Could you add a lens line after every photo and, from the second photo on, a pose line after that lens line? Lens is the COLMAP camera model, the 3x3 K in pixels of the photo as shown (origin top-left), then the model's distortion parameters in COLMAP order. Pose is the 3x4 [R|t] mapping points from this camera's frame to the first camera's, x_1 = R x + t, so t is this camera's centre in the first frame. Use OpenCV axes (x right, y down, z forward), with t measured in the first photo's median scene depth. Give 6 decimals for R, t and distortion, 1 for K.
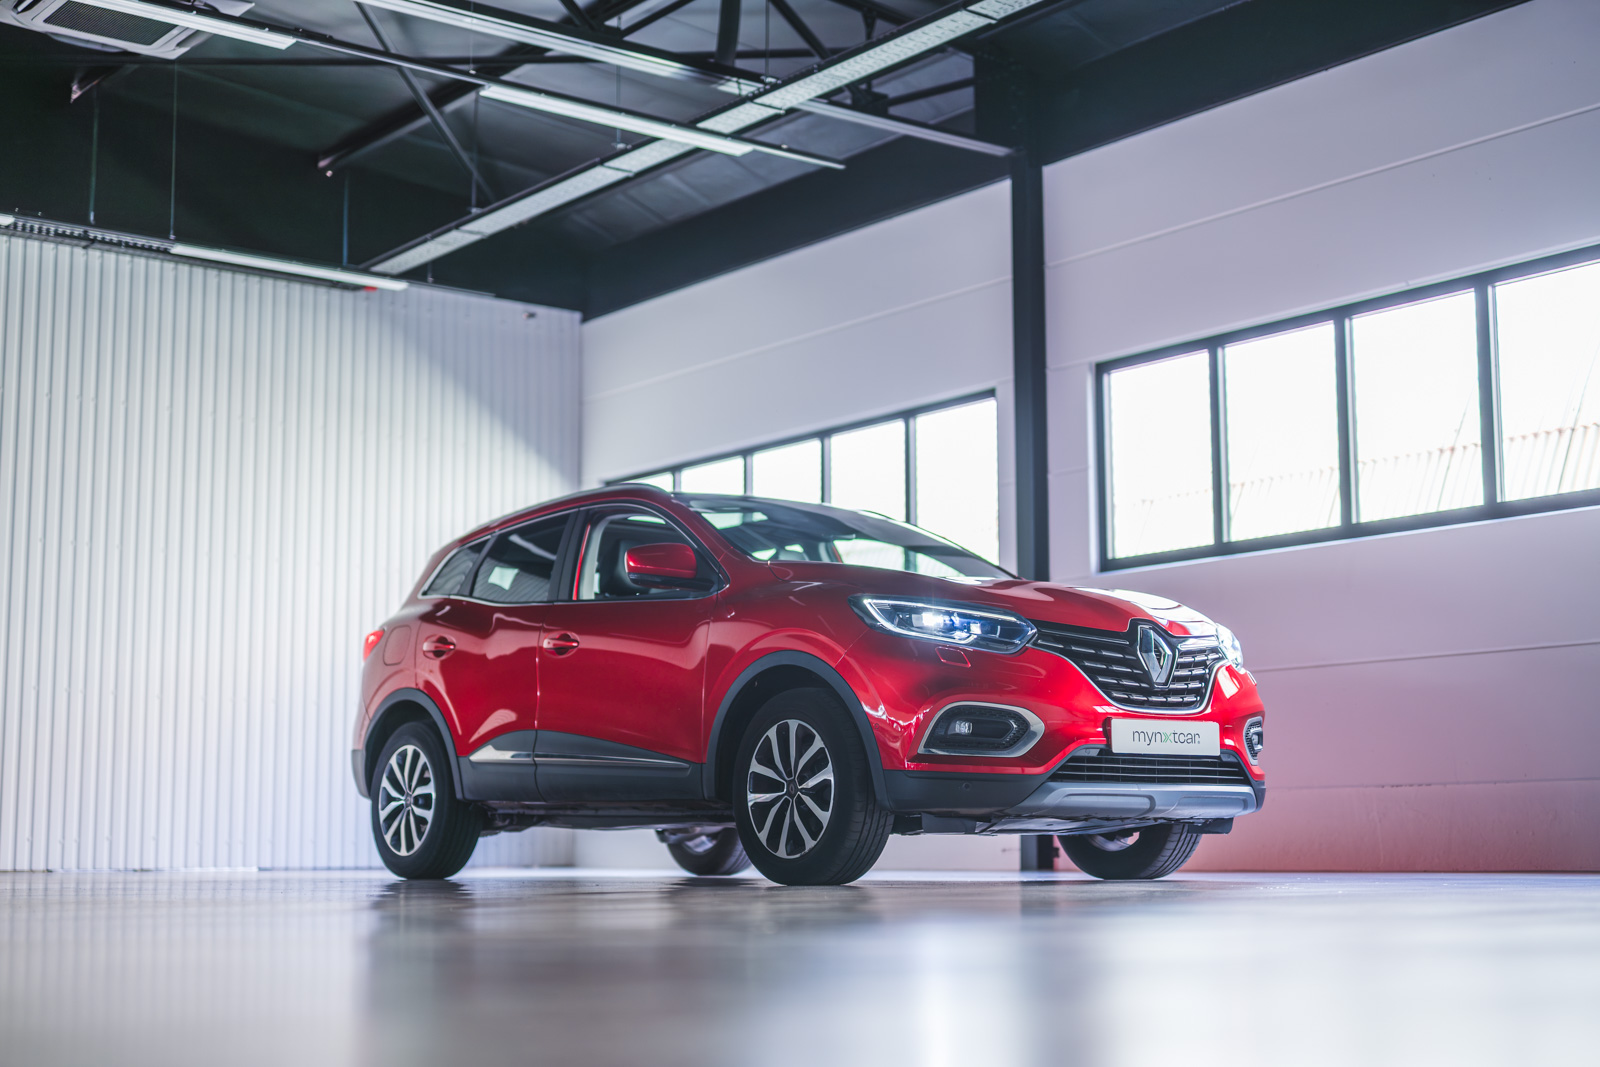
lens RADIAL K [[2260.2, 0, 722.2], [0, 2260.2, 534.7], [0, 0, 1]] dist [0.016844, -0.006247]
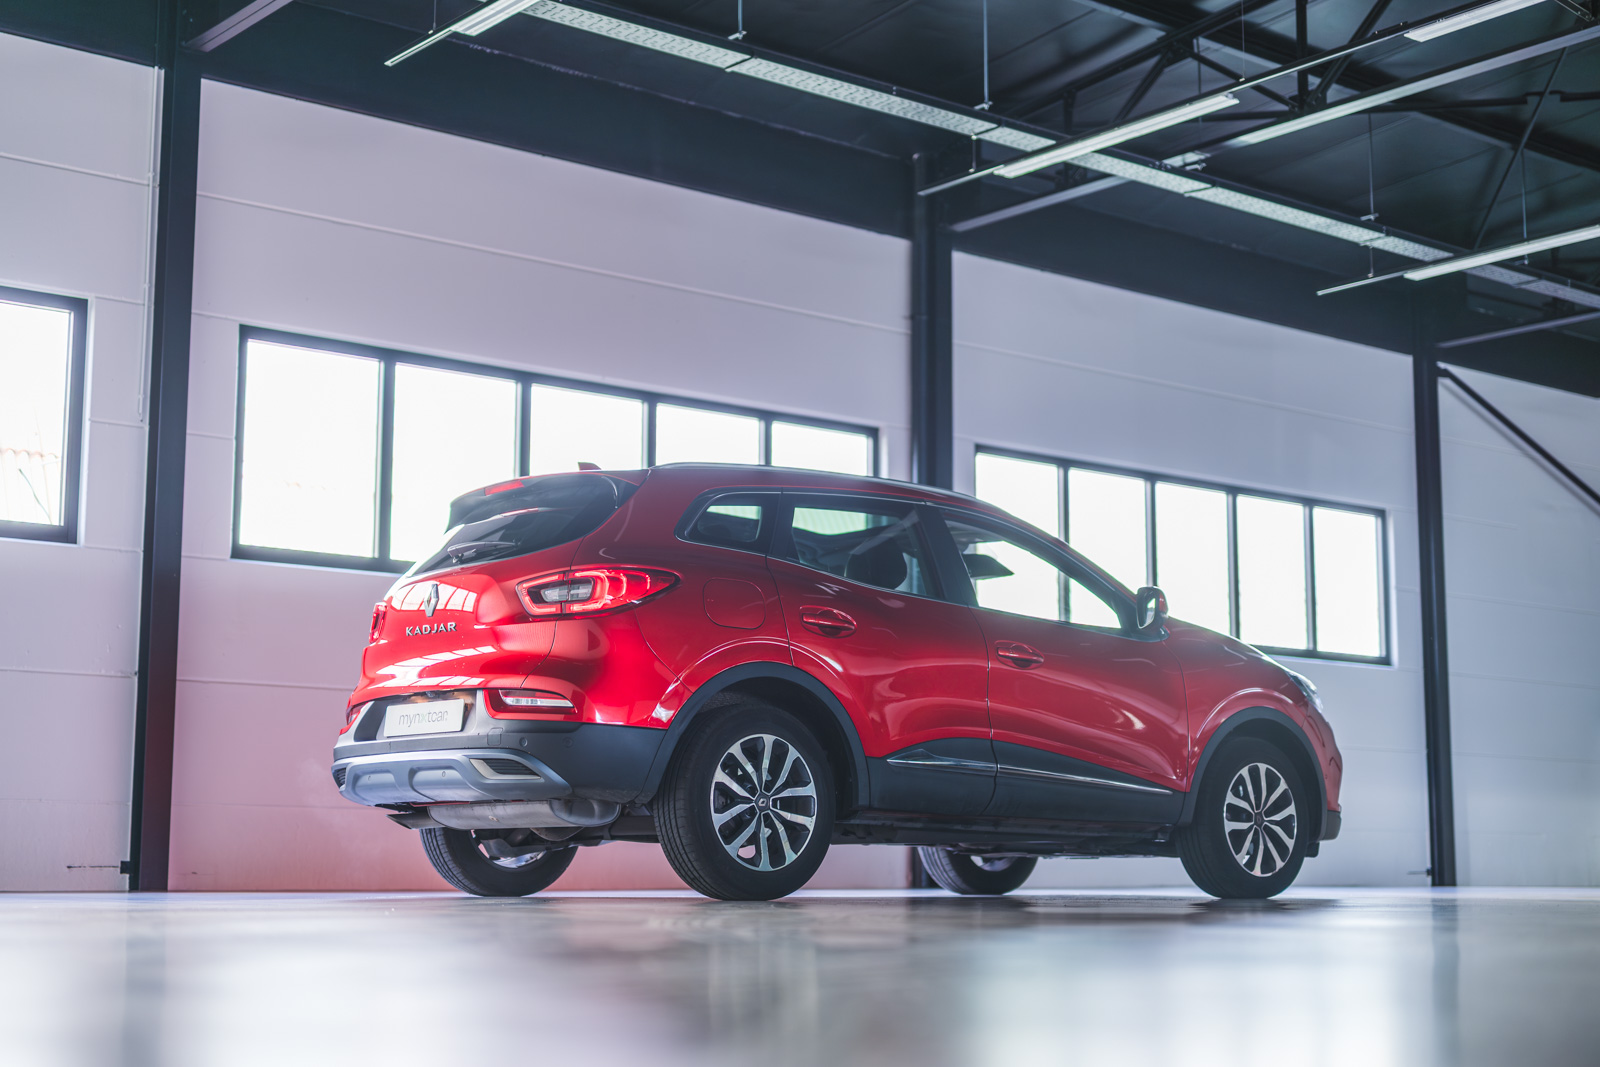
lens RADIAL K [[2260.2, 0, 722.2], [0, 2260.2, 534.7], [0, 0, 1]] dist [0.016844, -0.006247]
pose [[-0.021656, 0.169391, 0.985311, -1.183966], [-0.128118, 0.976946, -0.170769, 0.205641], [-0.991522, -0.129935, 0.000545, 1.291683]]
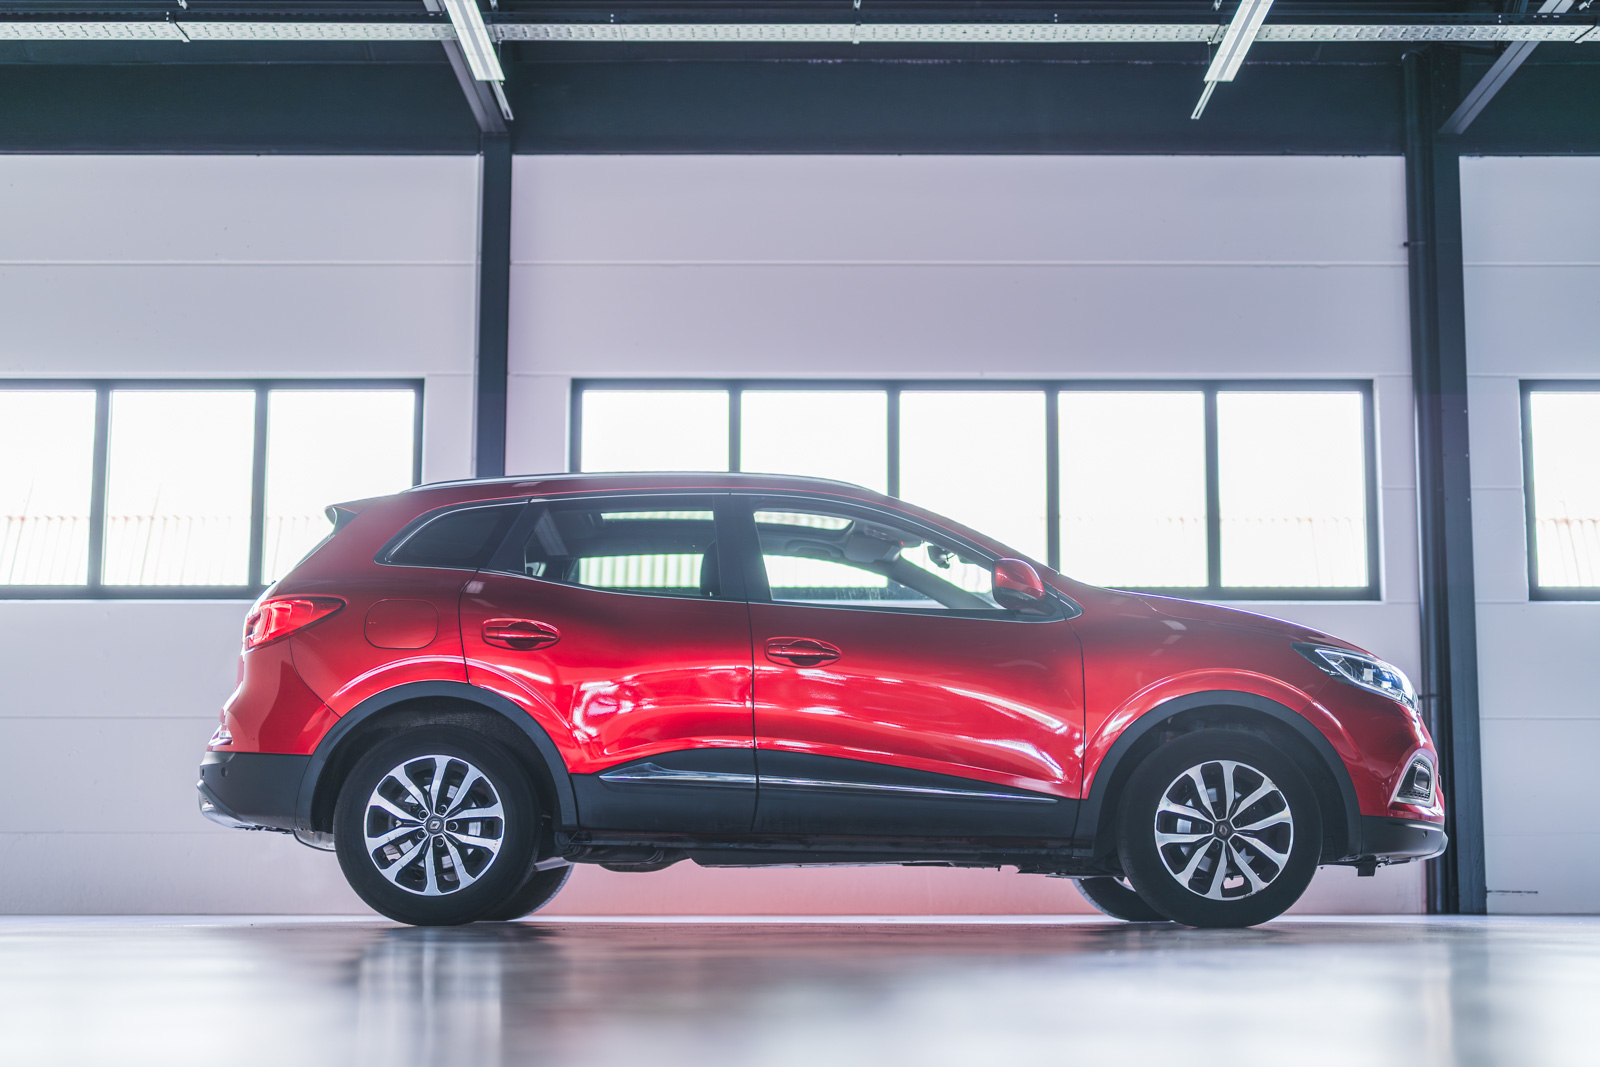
lens RADIAL K [[2260.2, 0, 722.2], [0, 2260.2, 534.7], [0, 0, 1]] dist [0.016844, -0.006247]
pose [[0.590533, 0.148543, 0.793225, -0.896412], [-0.114307, 0.988400, -0.099994, 0.107341], [-0.798877, -0.031621, 0.600663, 0.575274]]
